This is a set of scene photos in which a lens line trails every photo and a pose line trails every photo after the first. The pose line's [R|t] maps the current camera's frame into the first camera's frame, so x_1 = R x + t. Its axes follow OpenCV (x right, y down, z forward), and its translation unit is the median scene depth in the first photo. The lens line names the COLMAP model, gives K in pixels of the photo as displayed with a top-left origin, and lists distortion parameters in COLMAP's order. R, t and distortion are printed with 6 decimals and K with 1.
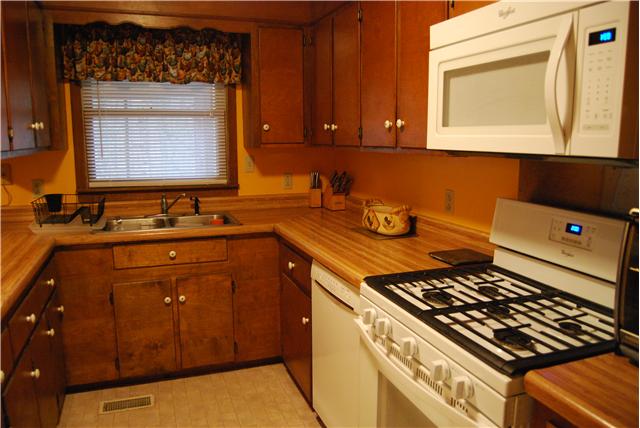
lens RADIAL K [[495.4, 0, 318.9], [0, 495.4, 214.9], [0, 0, 1]] dist [-0.092042, 0.025220]
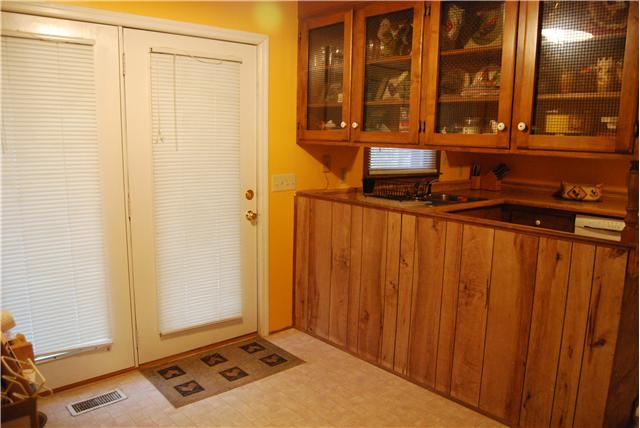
lens RADIAL K [[495.4, 0, 322.2], [0, 495.4, 217.0], [0, 0, 1]] dist [-0.092042, 0.025220]
pose [[0.931984, -0.039336, 0.360358, -1.268847], [0.036987, 0.999226, 0.013415, 0.038483], [-0.360607, 0.000826, 0.932718, -0.196327]]
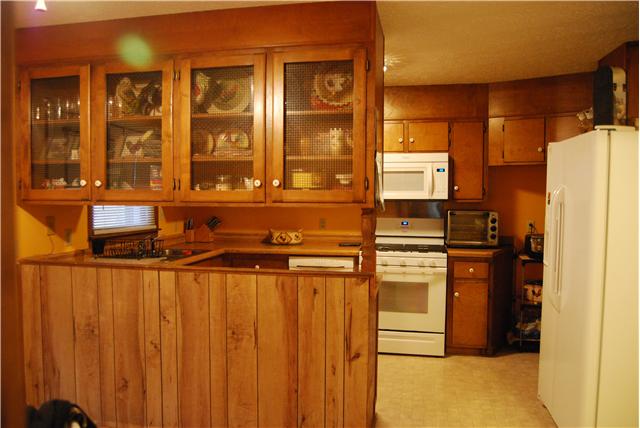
lens RADIAL K [[495.4, 0, 318.3], [0, 495.4, 216.8], [0, 0, 1]] dist [-0.092042, 0.025220]
pose [[0.524282, -0.035227, 0.850816, -1.438357], [0.131686, 0.990479, -0.040136, 0.024105], [-0.841301, 0.133083, 0.523929, -0.118049]]
